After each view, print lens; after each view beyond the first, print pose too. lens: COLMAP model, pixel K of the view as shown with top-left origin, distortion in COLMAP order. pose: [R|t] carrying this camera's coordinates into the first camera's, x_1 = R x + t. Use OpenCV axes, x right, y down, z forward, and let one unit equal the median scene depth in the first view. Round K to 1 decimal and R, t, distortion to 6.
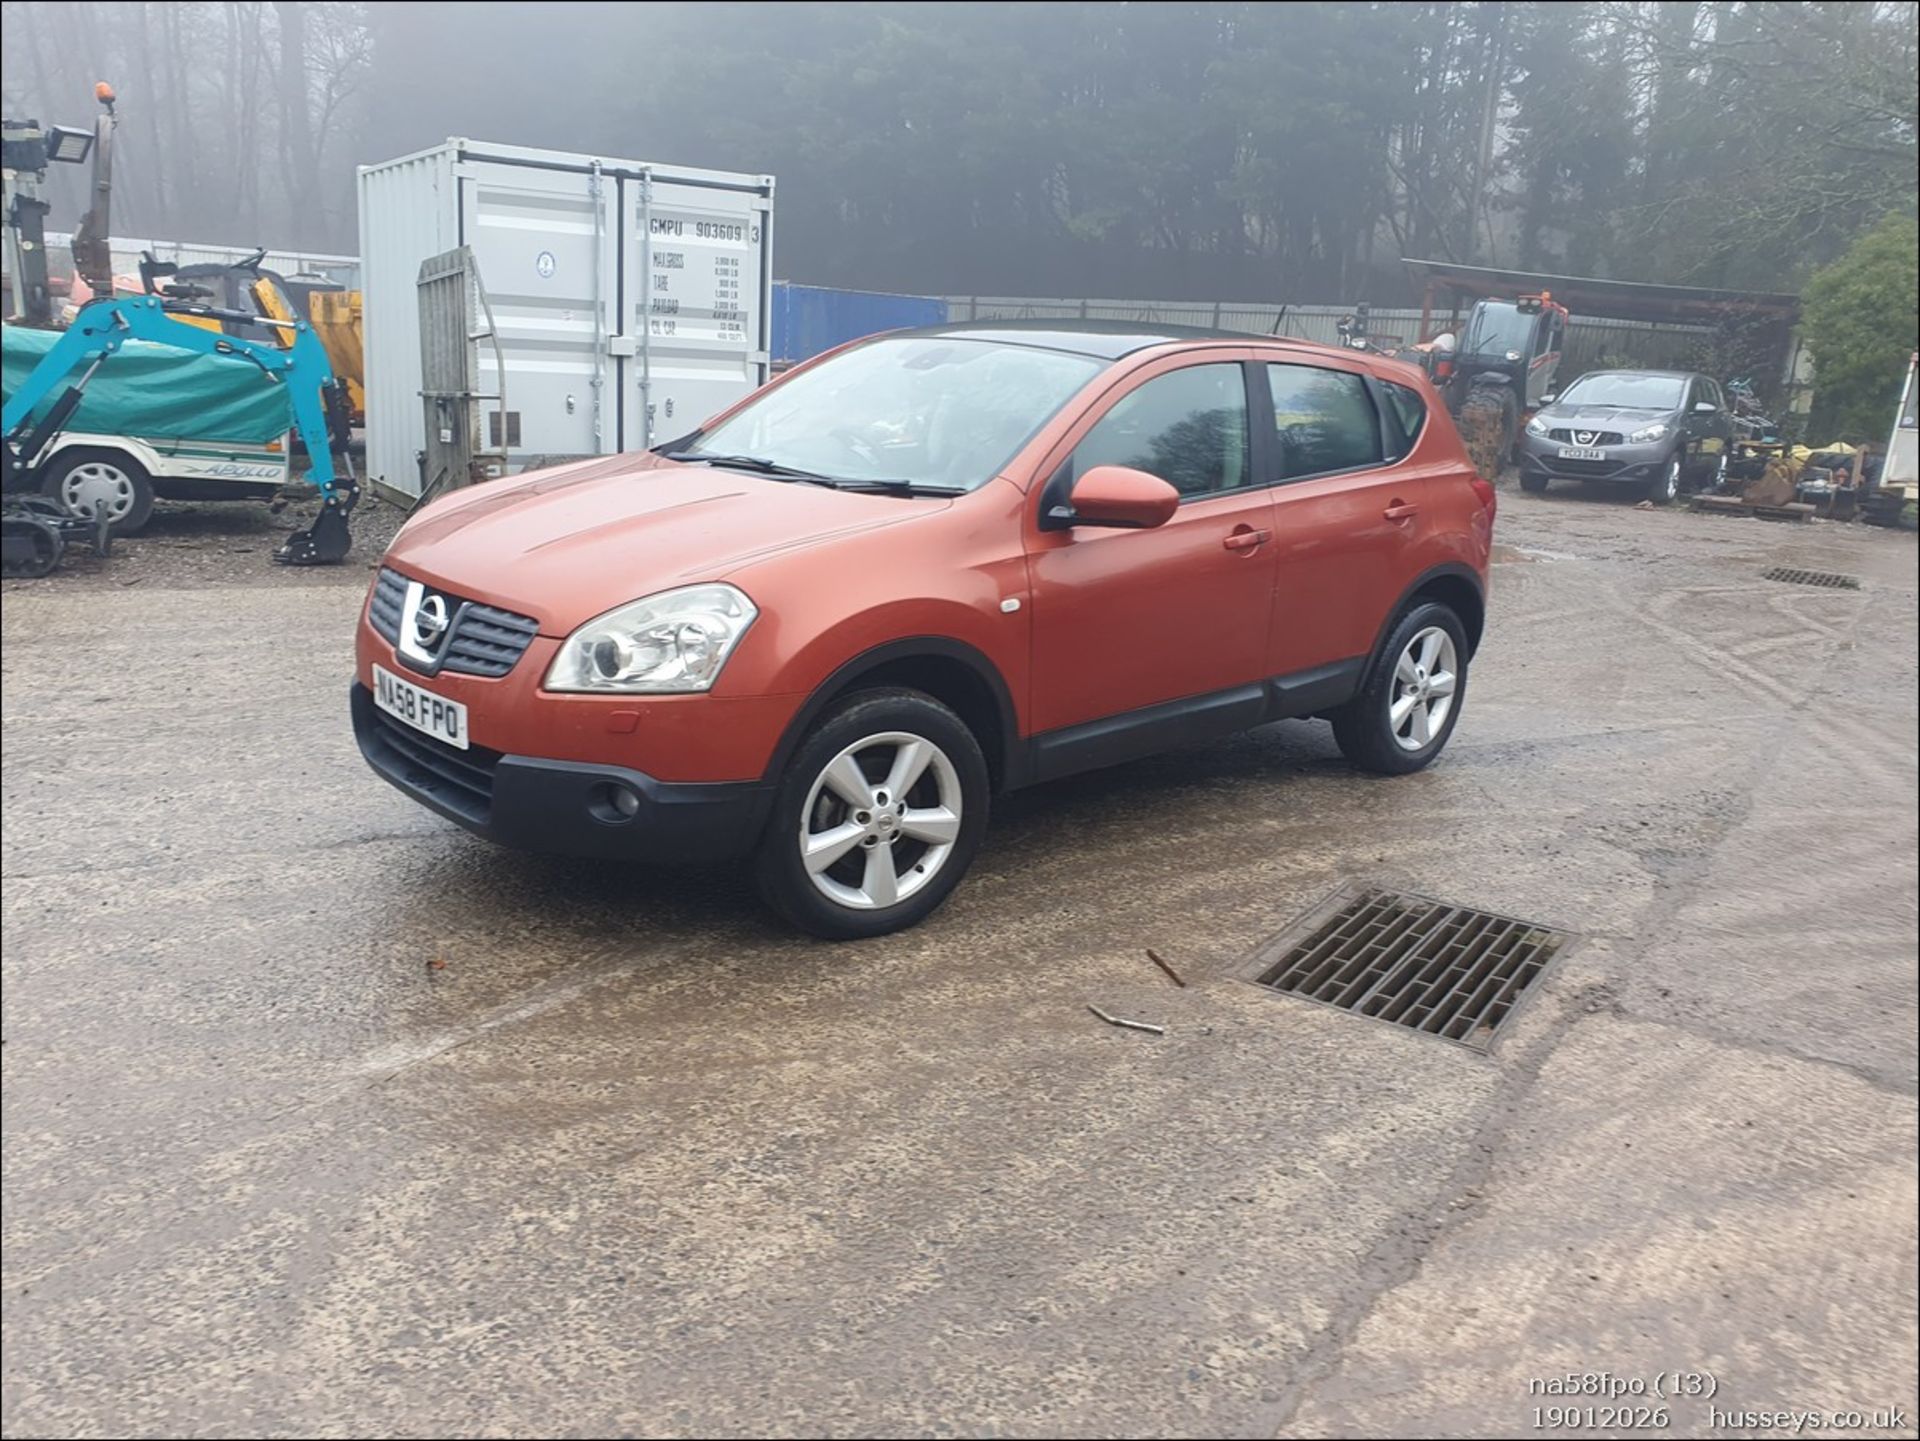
lens RADIAL K [[1405.1, 0, 952.6], [0, 1405.1, 693.3], [0, 0, 1]] dist [-0.006921, 0.034676]
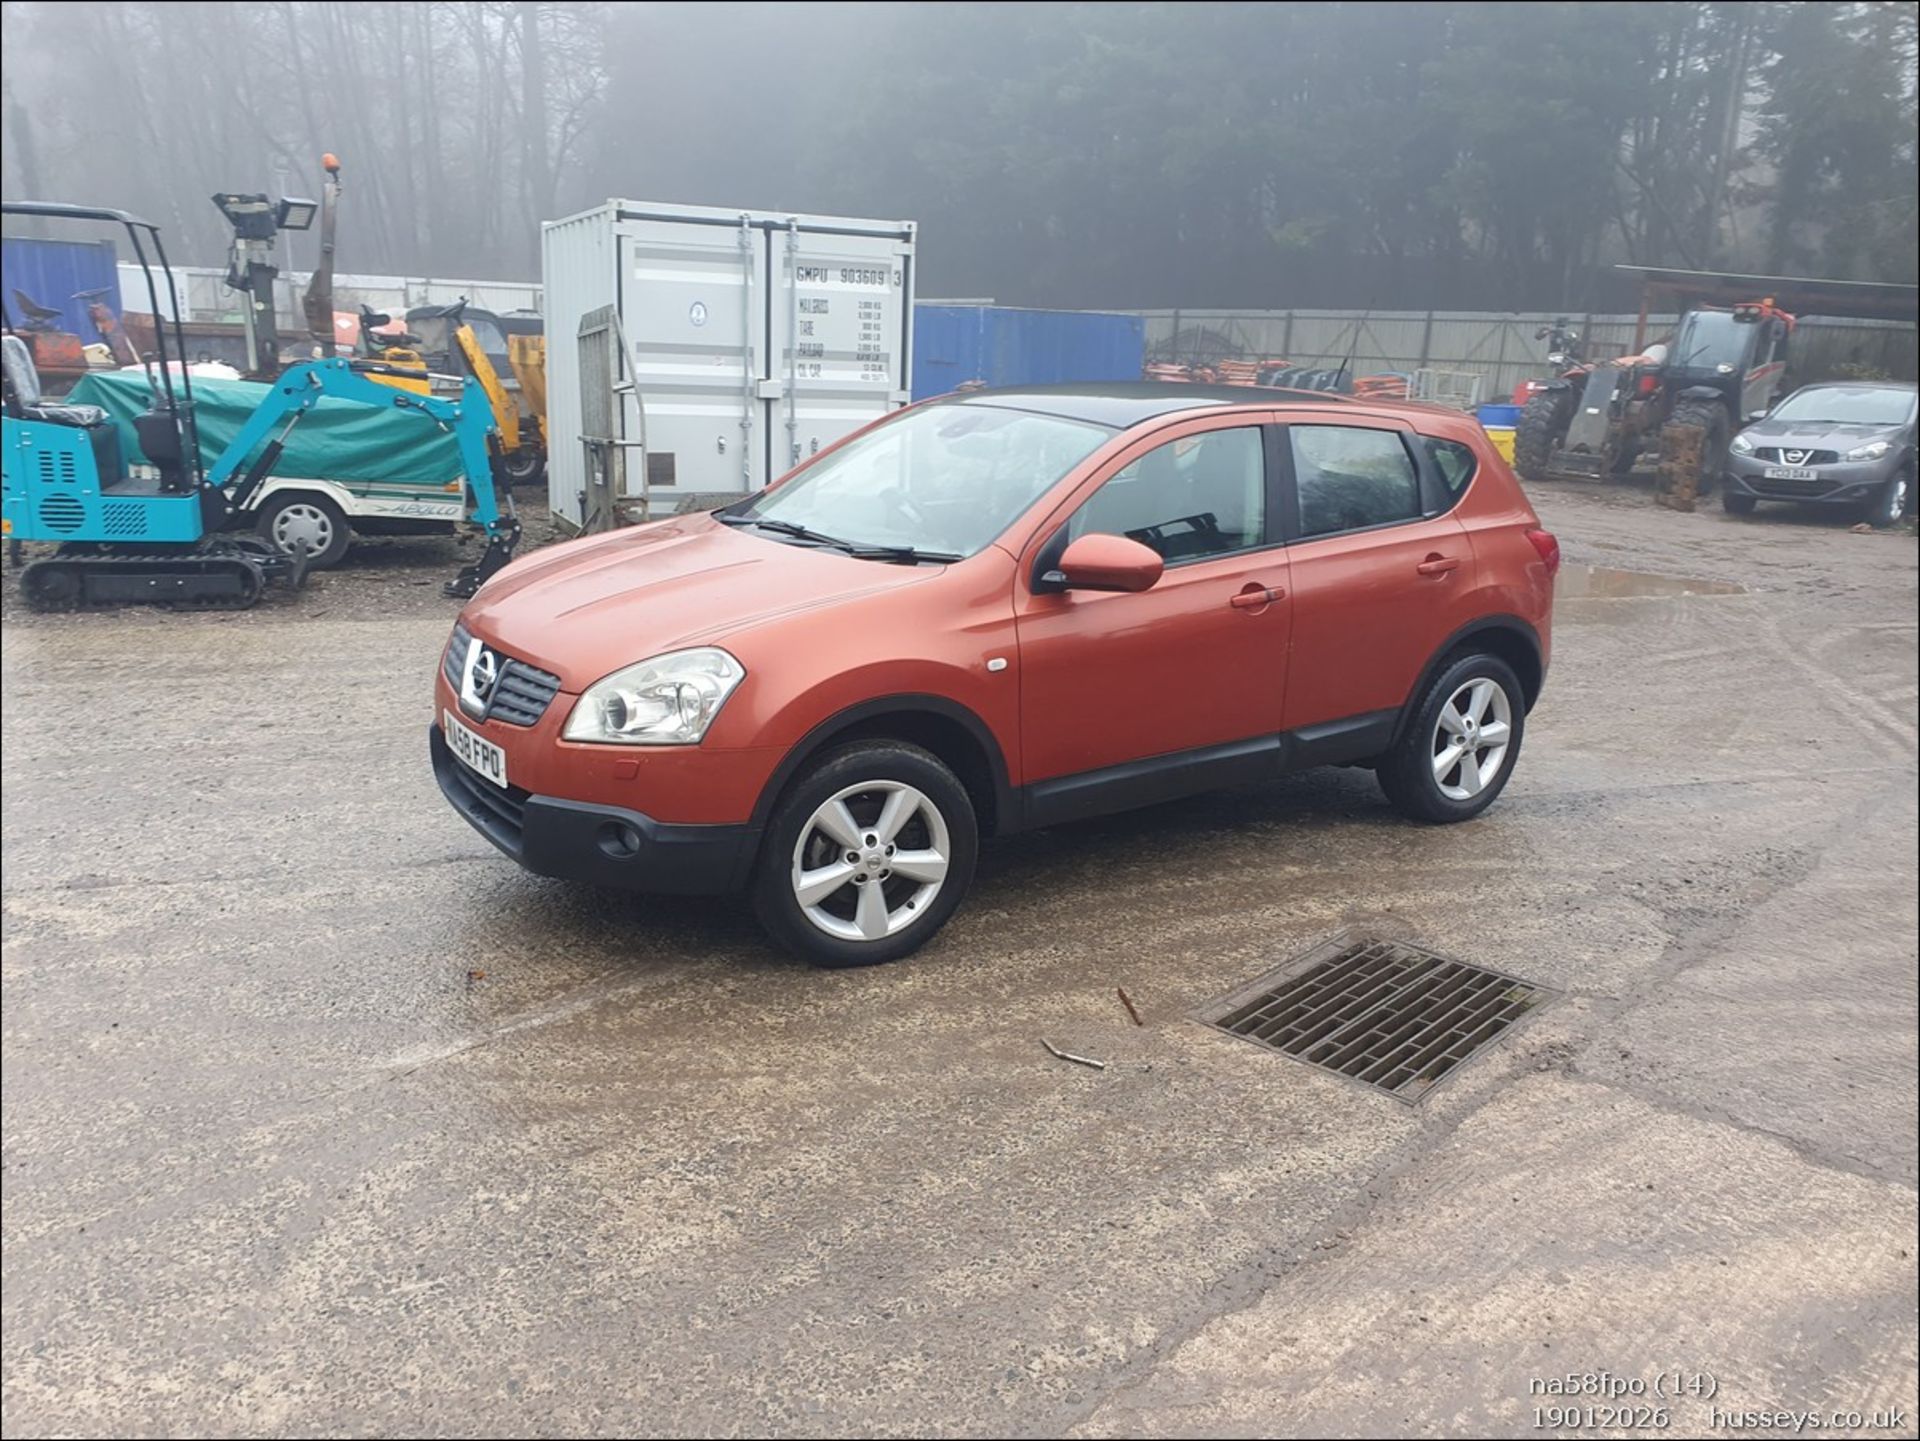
lens RADIAL K [[1394.8, 0, 950.2], [0, 1394.8, 719.3], [0, 0, 1]] dist [0.010735, 0.006567]
pose [[0.989692, 0.018129, -0.142063, 0.160195], [-0.016985, 0.999813, 0.009261, -0.030417], [0.142204, -0.006753, 0.989814, -0.068745]]
